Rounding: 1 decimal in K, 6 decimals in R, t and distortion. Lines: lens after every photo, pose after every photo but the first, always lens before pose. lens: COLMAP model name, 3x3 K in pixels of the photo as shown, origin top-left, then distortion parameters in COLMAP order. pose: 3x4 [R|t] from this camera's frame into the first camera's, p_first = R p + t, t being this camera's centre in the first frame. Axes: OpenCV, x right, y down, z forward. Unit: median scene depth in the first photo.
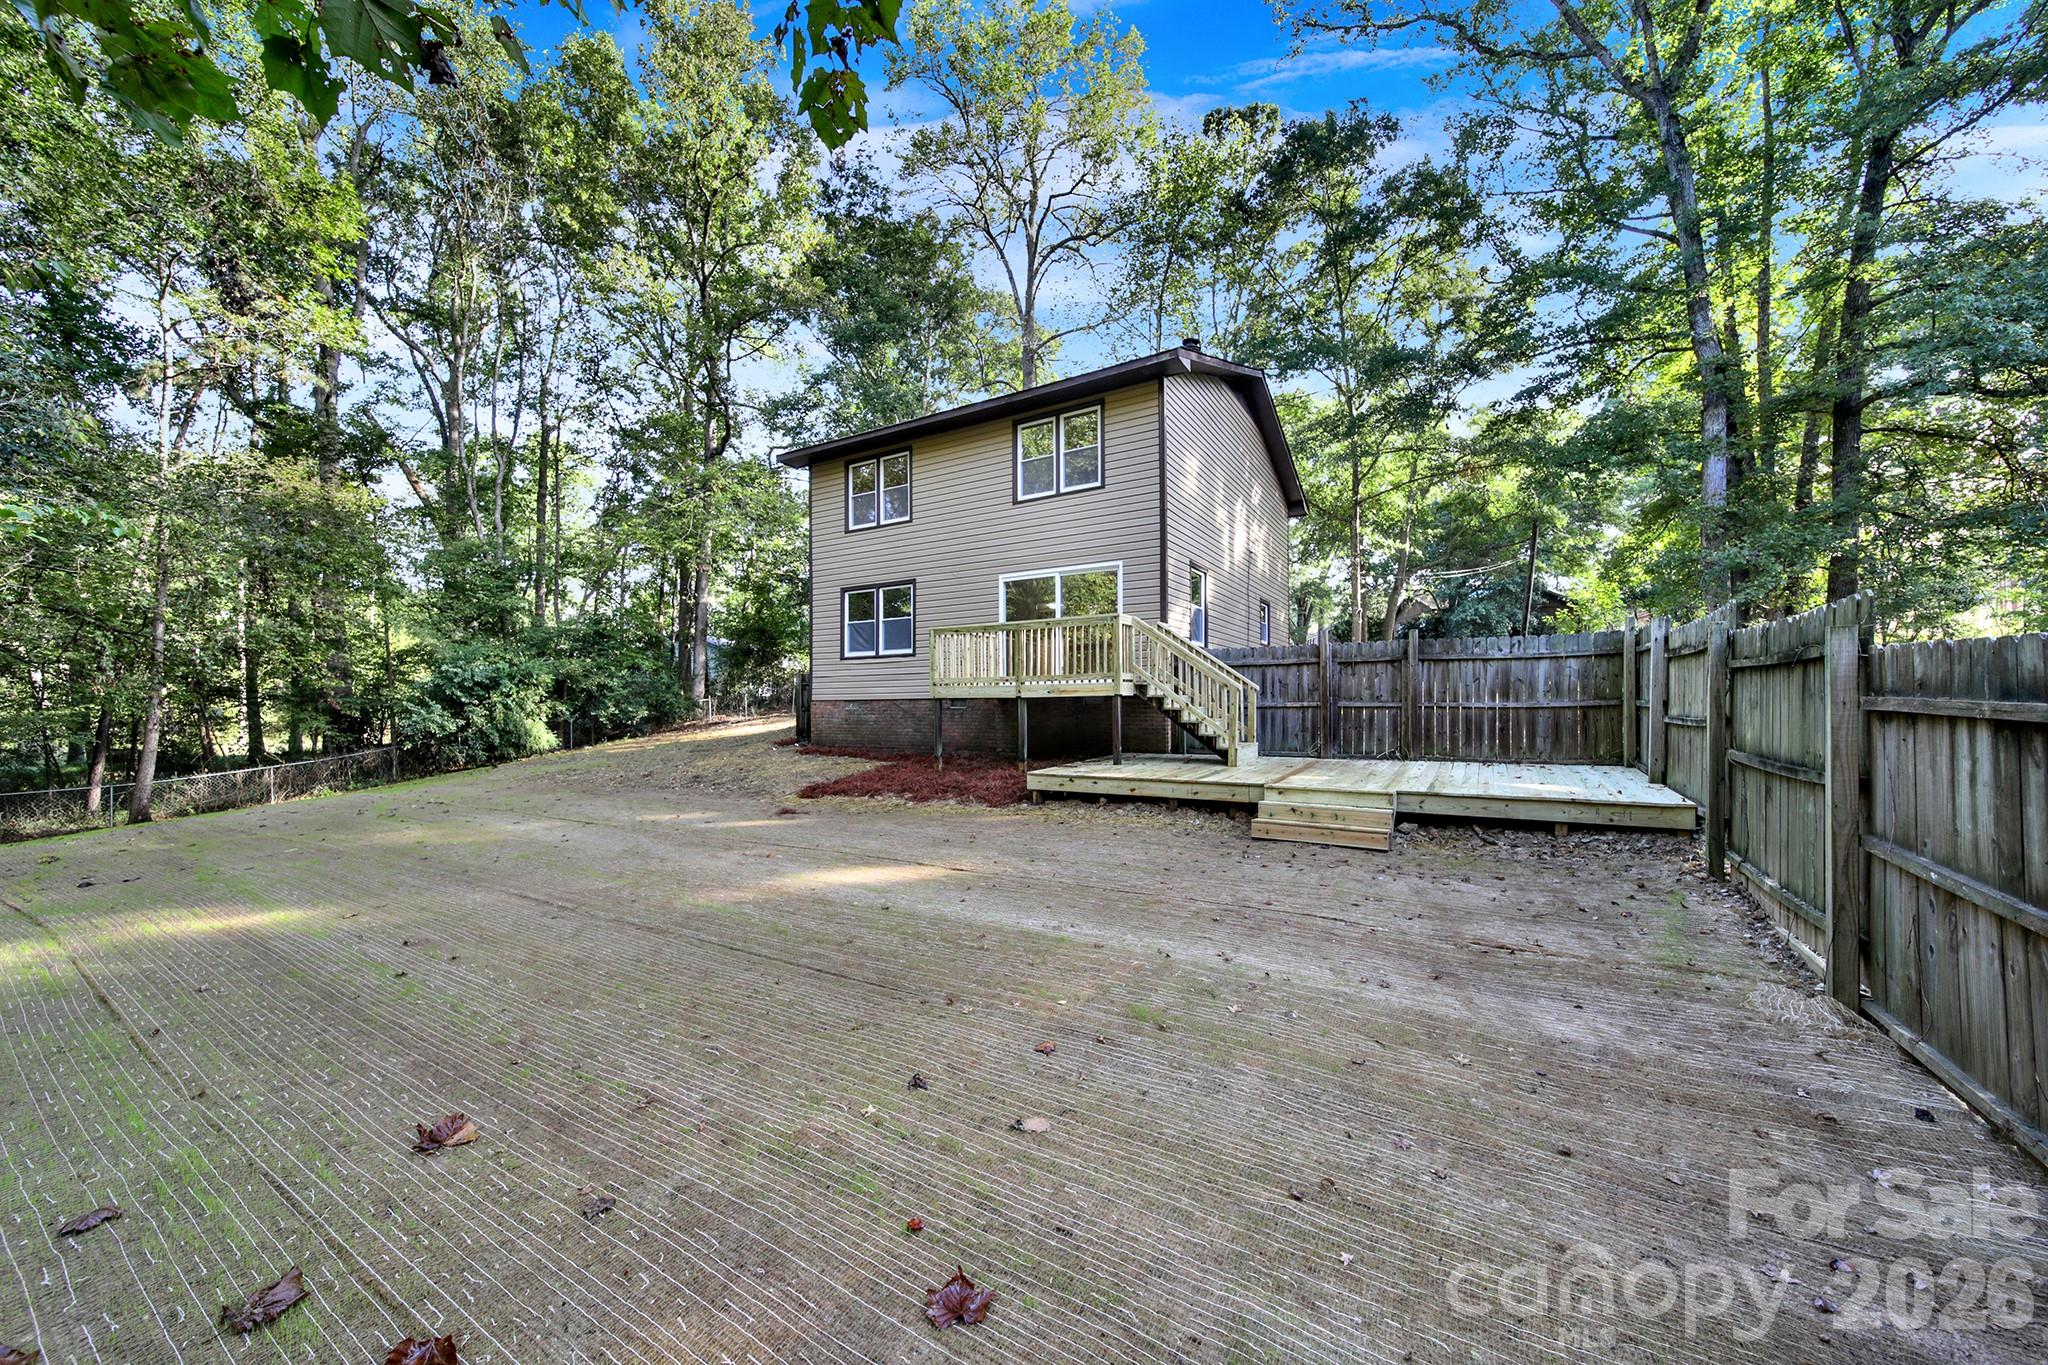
lens RADIAL K [[723.9, 0, 1029.5], [0, 723.9, 709.8], [0, 0, 1]] dist [0.006087, 0.000016]
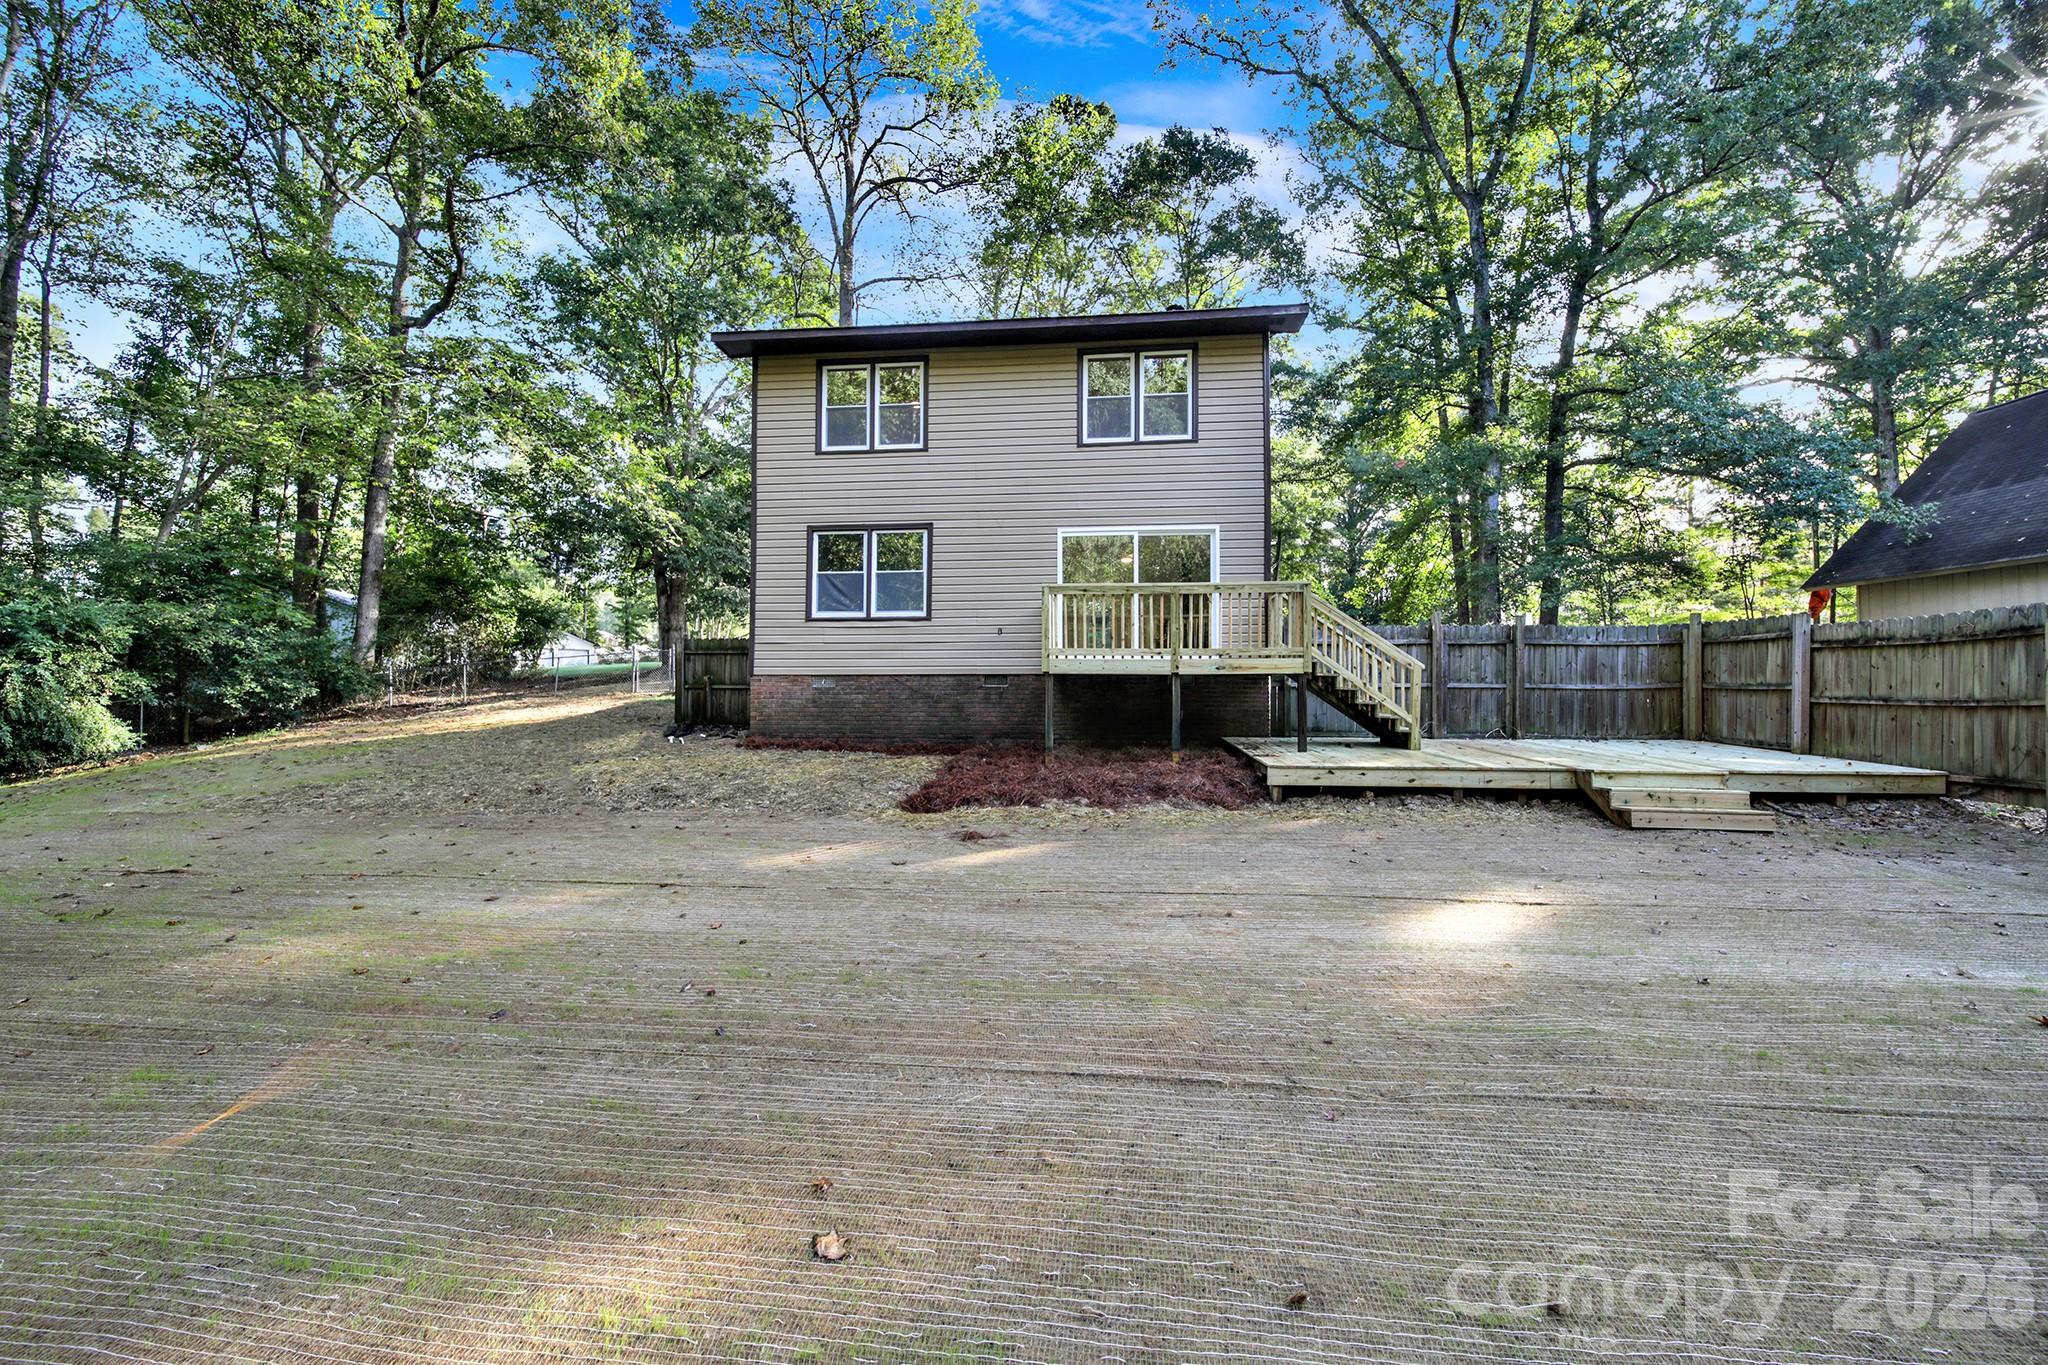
lens RADIAL K [[730.9, 0, 1021.5], [0, 730.9, 673.3], [0, 0, 1]] dist [0.000051, -0.000125]
pose [[0.907493, 0.013570, 0.419847, -0.426074], [-0.004205, 0.999721, -0.023223, 0.001579], [-0.420045, 0.019310, 0.907298, 0.250210]]
